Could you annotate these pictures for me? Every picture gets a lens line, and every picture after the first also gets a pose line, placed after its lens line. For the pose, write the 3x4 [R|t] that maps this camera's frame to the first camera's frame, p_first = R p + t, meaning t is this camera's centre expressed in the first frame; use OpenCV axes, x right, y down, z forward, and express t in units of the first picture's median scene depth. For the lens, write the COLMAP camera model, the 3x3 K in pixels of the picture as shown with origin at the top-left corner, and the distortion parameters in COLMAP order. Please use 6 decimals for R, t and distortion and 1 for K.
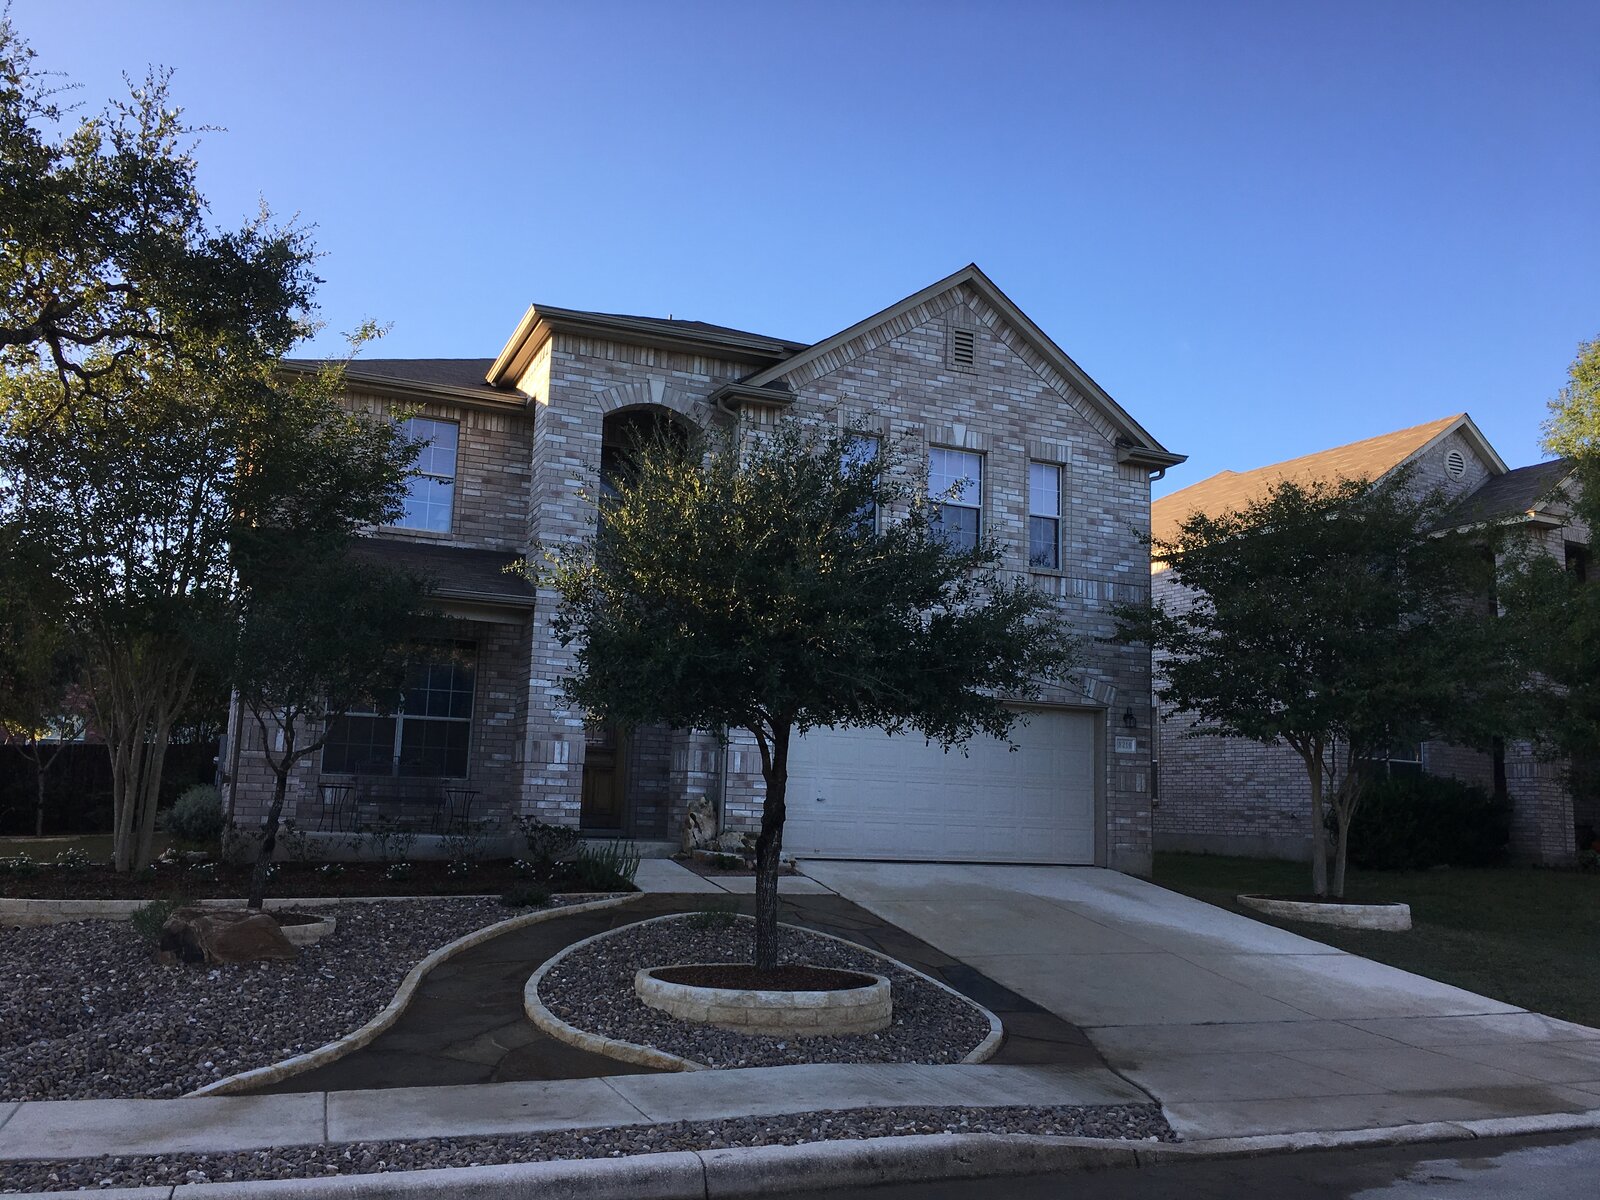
lens RADIAL K [[1355.2, 0, 799.5], [0, 1355.2, 608.0], [0, 0, 1]] dist [0.080667, -0.111857]
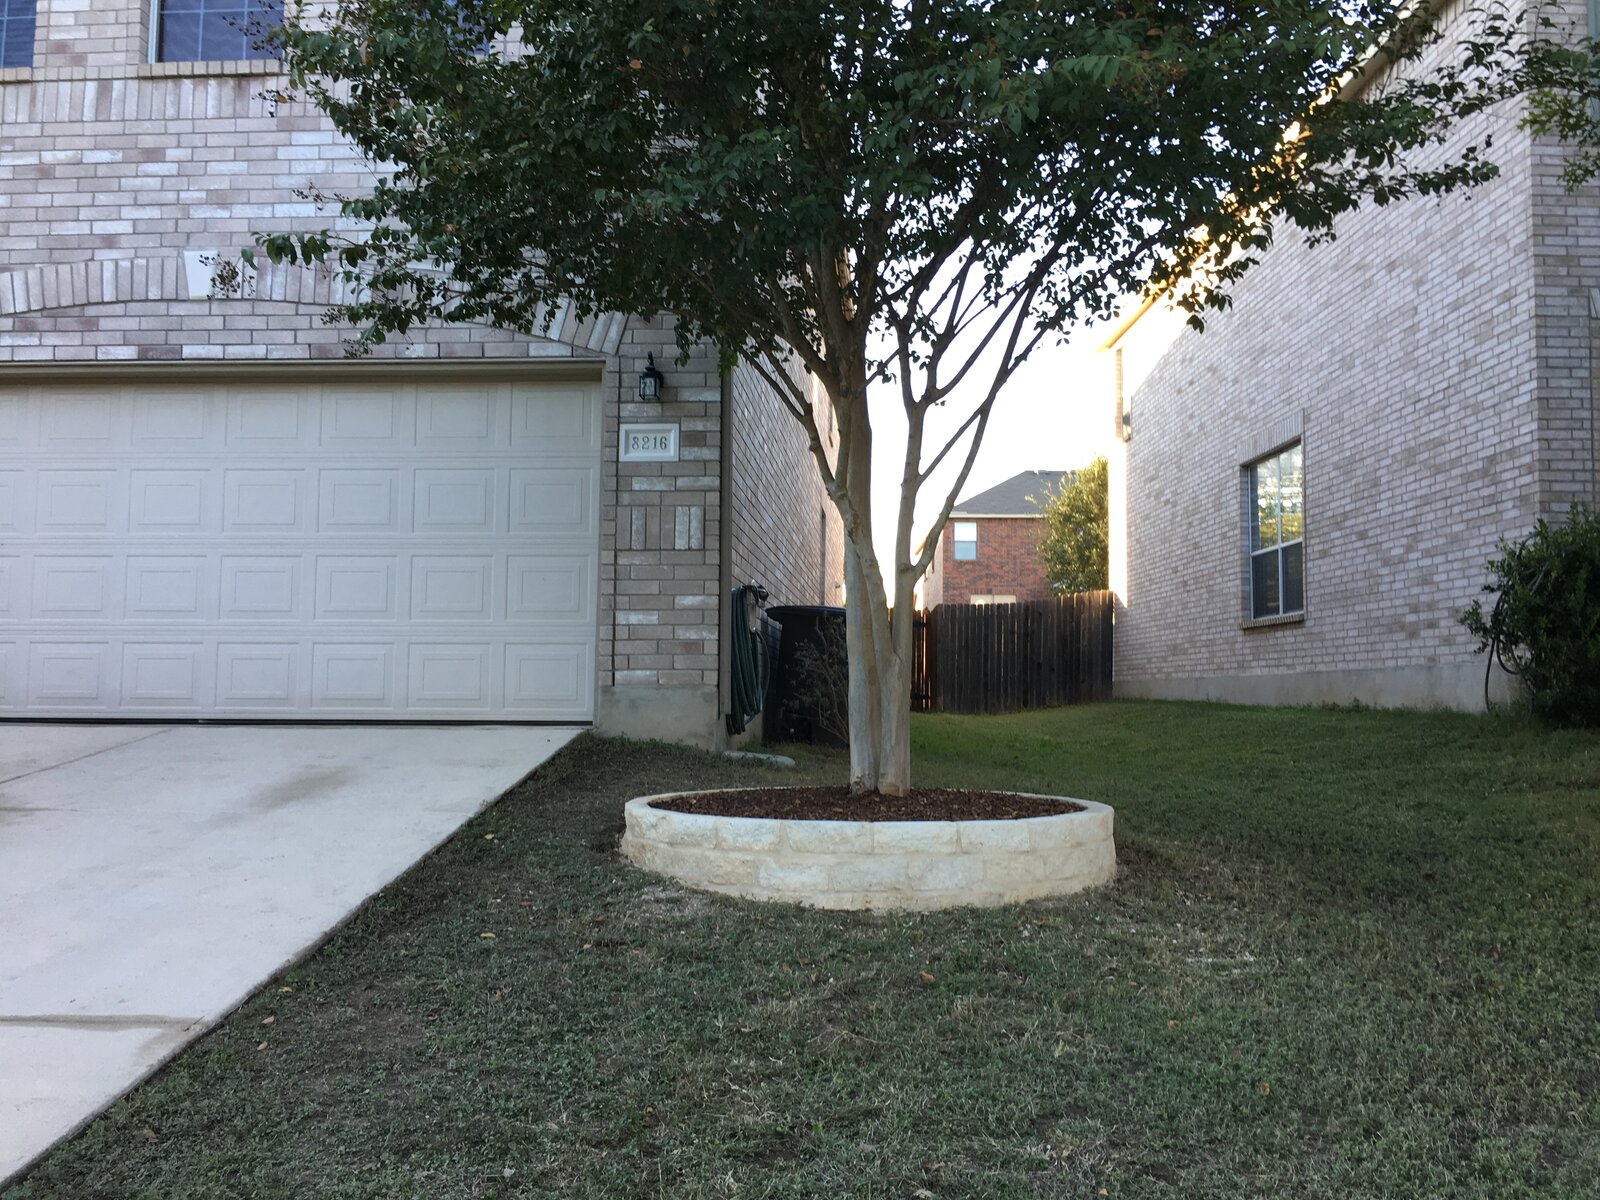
lens RADIAL K [[1363.1, 0, 801.5], [0, 1363.1, 603.7], [0, 0, 1]] dist [0.079668, -0.122344]
pose [[0.886800, -0.058688, -0.458413, 0.562180], [0.092463, 0.994380, 0.051565, 0.157443], [0.452810, -0.088114, 0.887242, 0.755213]]
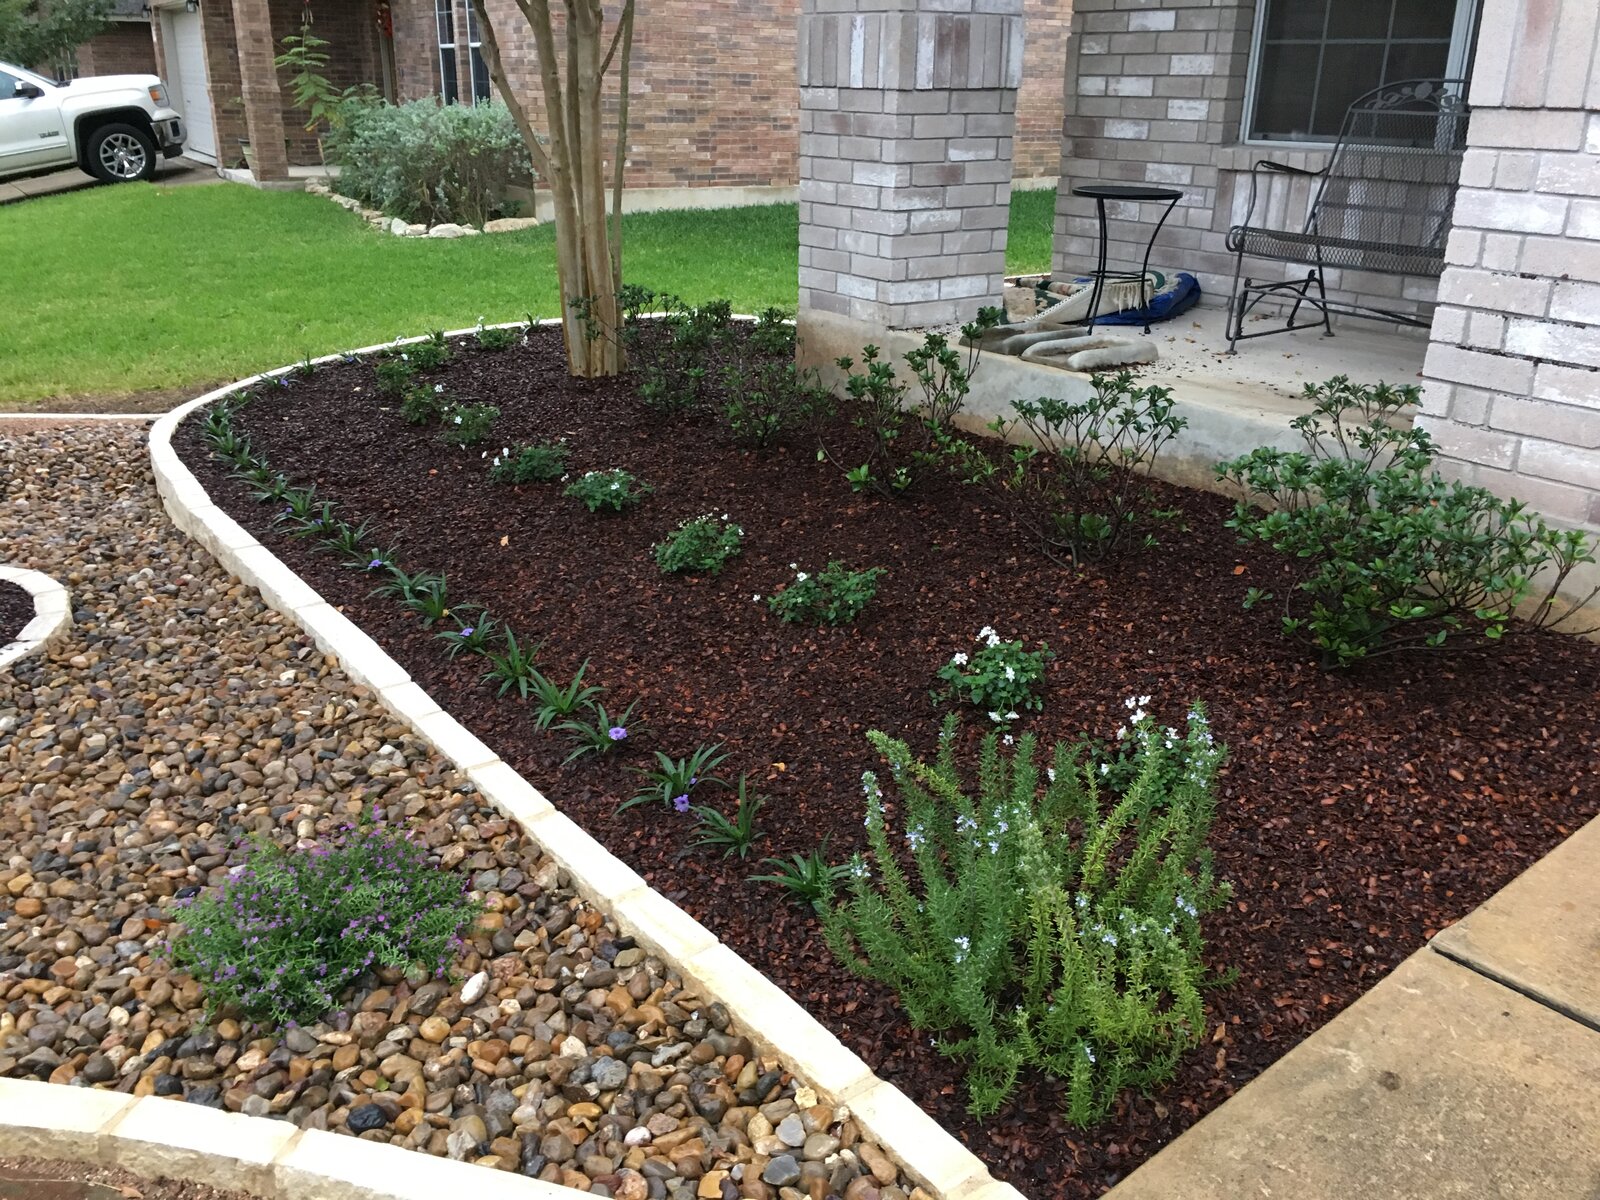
lens RADIAL K [[1359.4, 0, 796.8], [0, 1359.4, 598.7], [0, 0, 1]] dist [0.084610, -0.119027]
pose [[0.219548, 0.319270, -0.921881, -0.020331], [0.141446, 0.924535, 0.353875, 0.094158], [0.965294, -0.208089, 0.157820, 0.855799]]
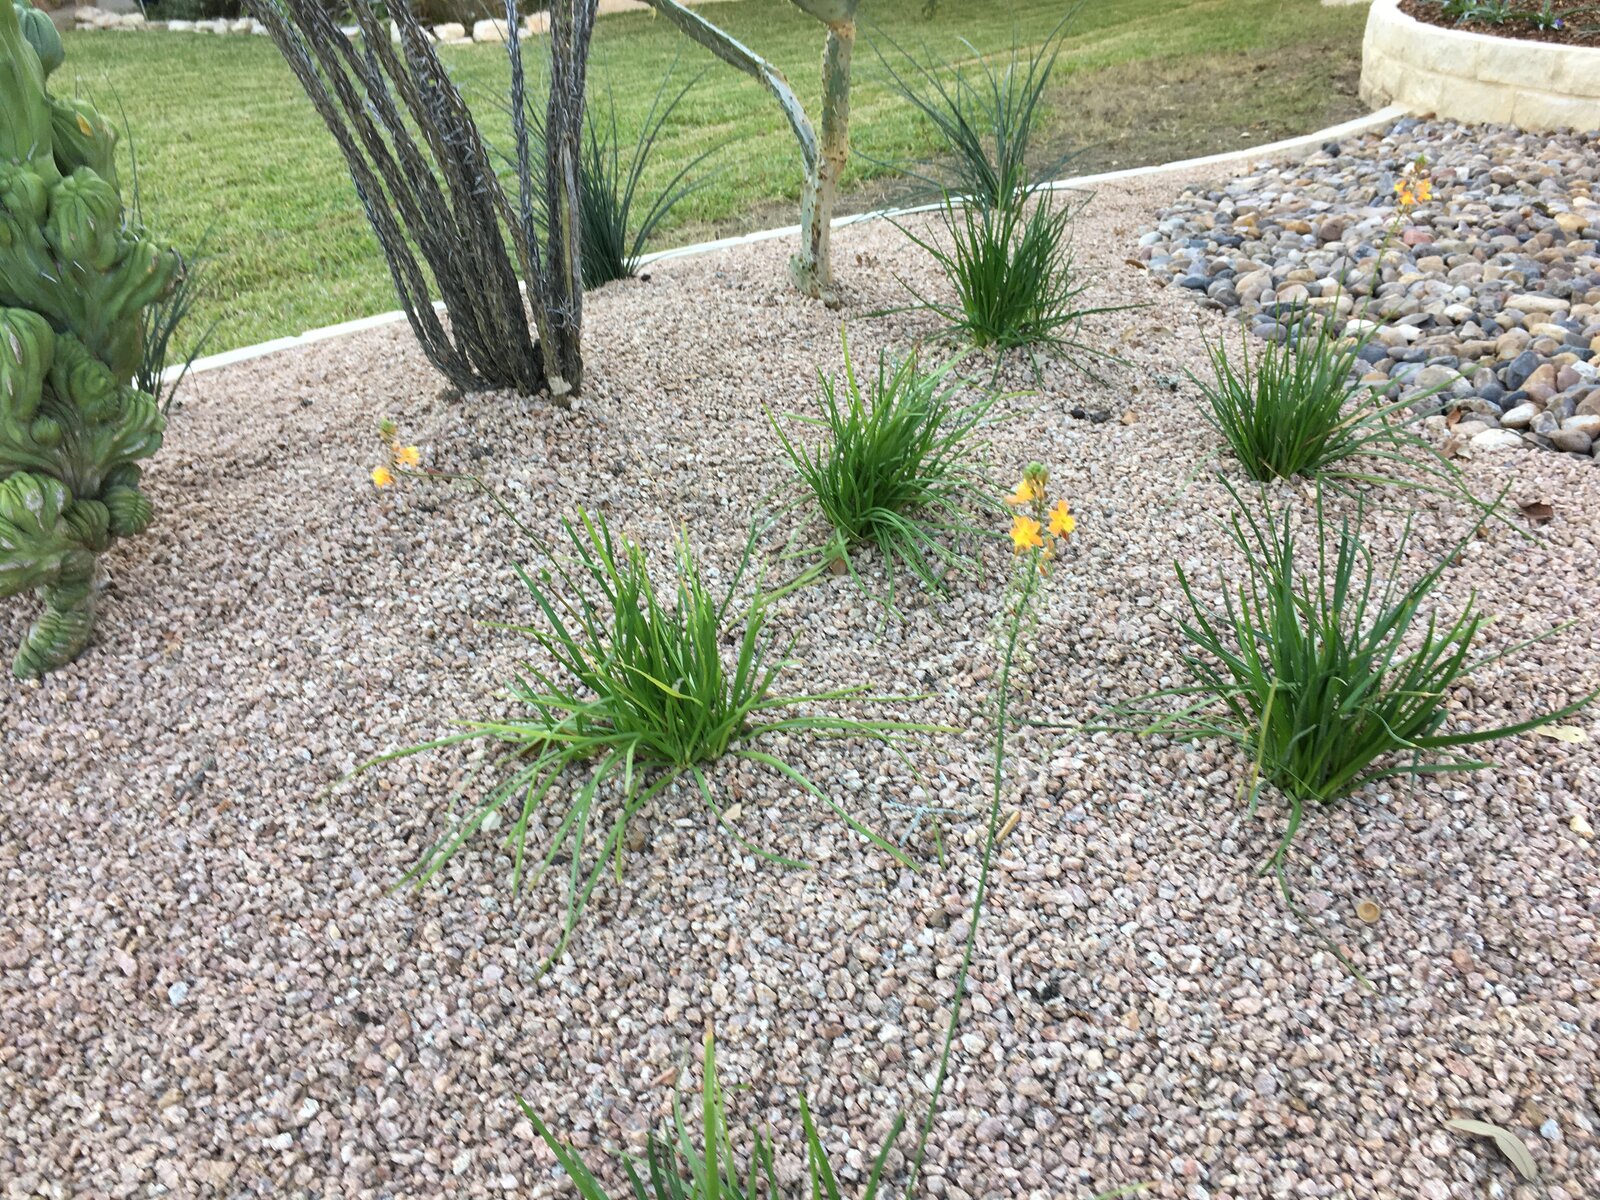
lens RADIAL K [[1363.1, 0, 801.5], [0, 1363.1, 603.7], [0, 0, 1]] dist [0.079668, -0.122344]
pose [[0.657068, 0.256170, -0.708971, -0.366337], [0.177114, 0.861700, 0.475503, 0.108224], [0.732730, -0.438006, 0.520824, 0.512113]]
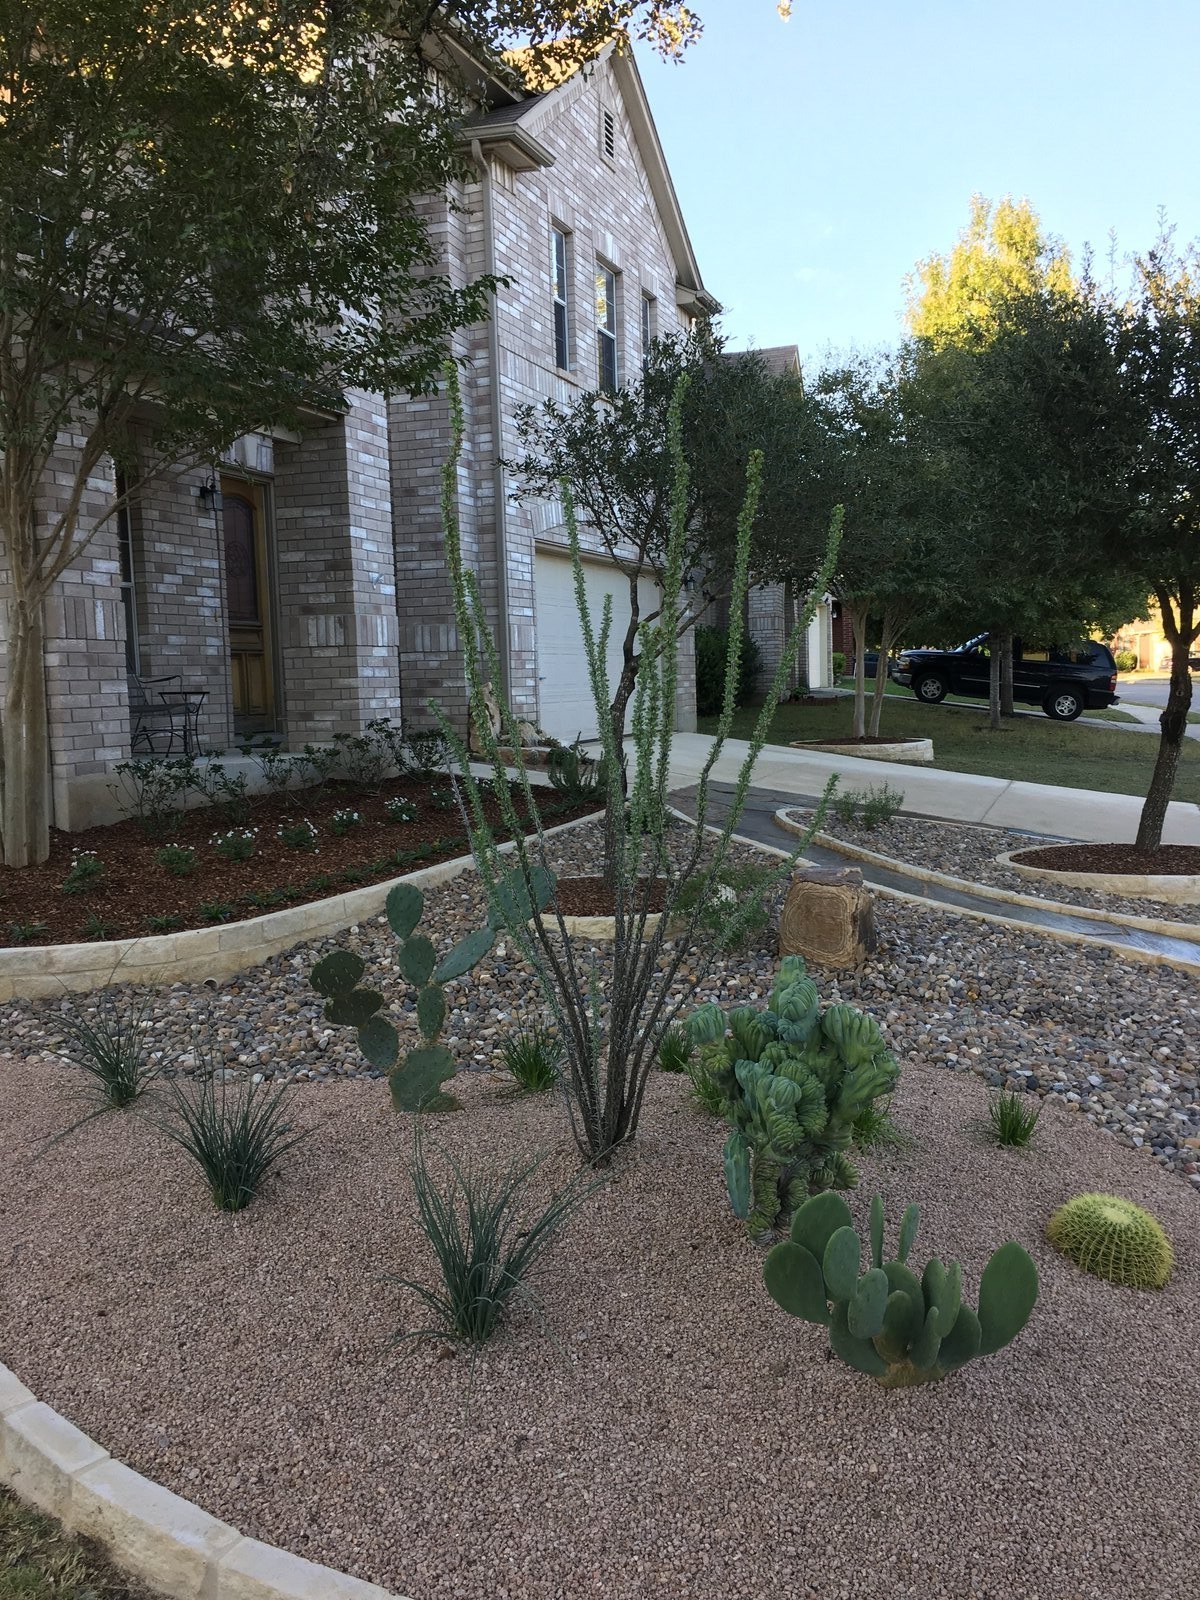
lens RADIAL K [[1364.0, 0, 591.8], [0, 1364.0, 800.3], [0, 0, 1]] dist [0.082820, -0.123998]
pose [[0.697525, -0.115429, 0.707202, -0.625255], [-0.056182, 0.975092, 0.214567, 0.031666], [-0.714354, -0.189398, 0.673666, 0.414147]]
